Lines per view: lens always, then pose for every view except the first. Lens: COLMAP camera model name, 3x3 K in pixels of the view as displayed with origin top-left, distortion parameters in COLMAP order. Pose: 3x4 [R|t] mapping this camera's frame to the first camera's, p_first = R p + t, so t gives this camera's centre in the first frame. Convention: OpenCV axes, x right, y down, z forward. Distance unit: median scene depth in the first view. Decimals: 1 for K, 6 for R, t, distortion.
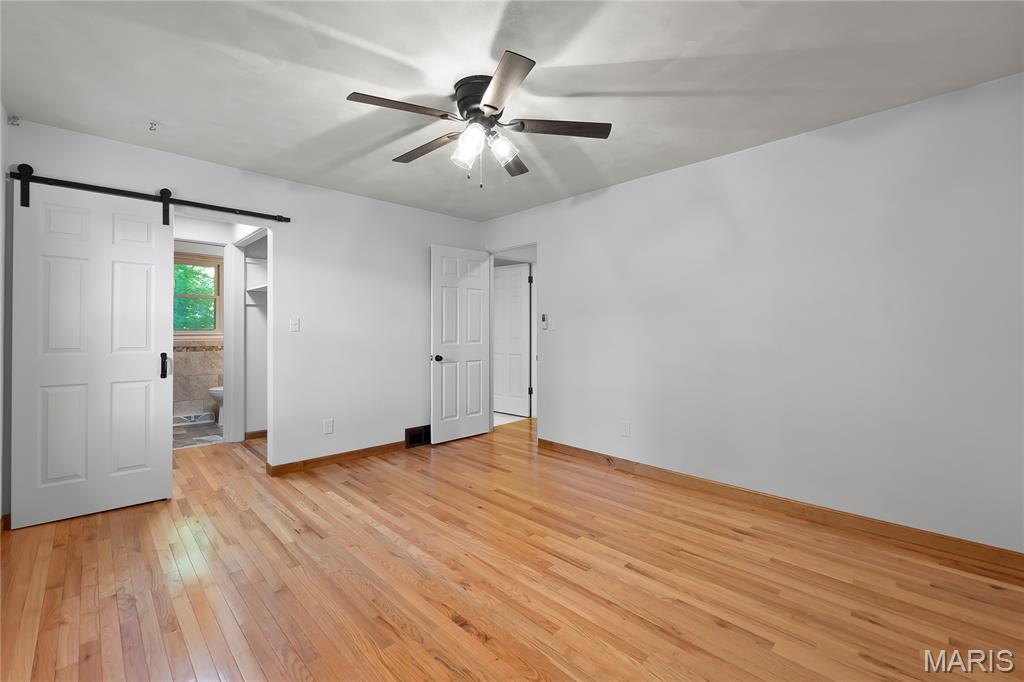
lens RADIAL K [[438.2, 0, 510.3], [0, 438.2, 332.6], [0, 0, 1]] dist [-0.011184, 0.000329]
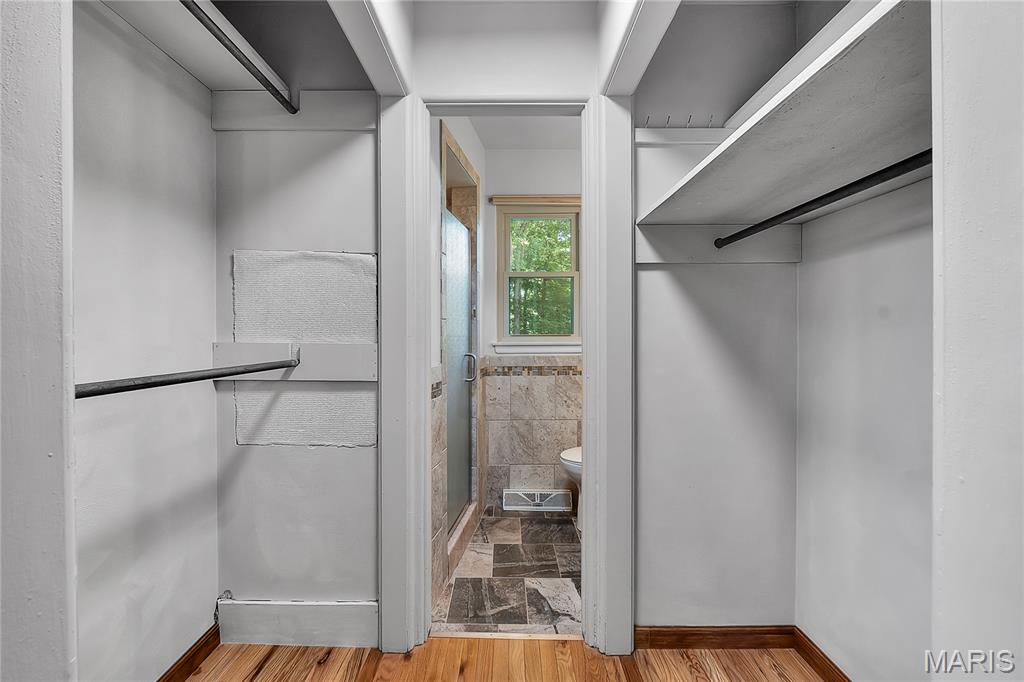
lens RADIAL K [[438.2, 0, 507.6], [0, 438.2, 337.8], [0, 0, 1]] dist [-0.011184, 0.000329]
pose [[0.719641, -0.003177, -0.694339, -0.376313], [0.005388, 0.999985, 0.001008, -0.004987], [0.694325, -0.004466, 0.719648, 0.581949]]
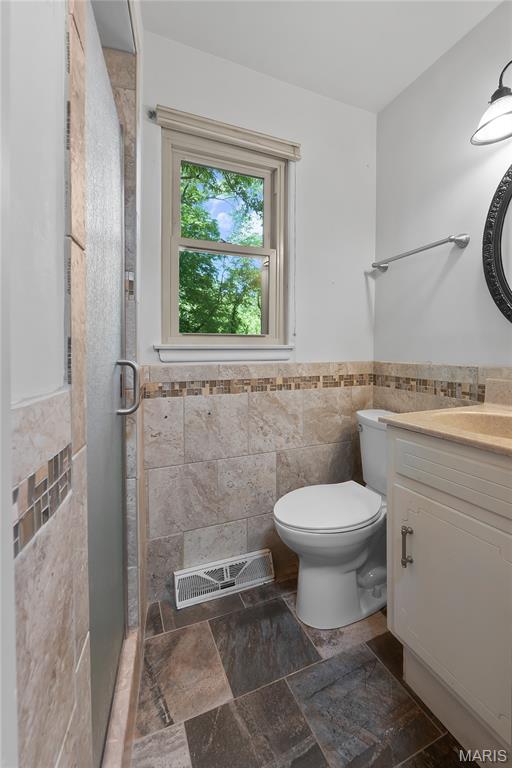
lens RADIAL K [[328.6, 0, 262.0], [0, 328.6, 357.7], [0, 0, 1]] dist [-0.011184, 0.000329]
pose [[0.937870, -0.003826, -0.346965, -0.604131], [0.007982, 0.999912, 0.010550, 0.009811], [0.346894, -0.012664, 0.937819, 0.752412]]
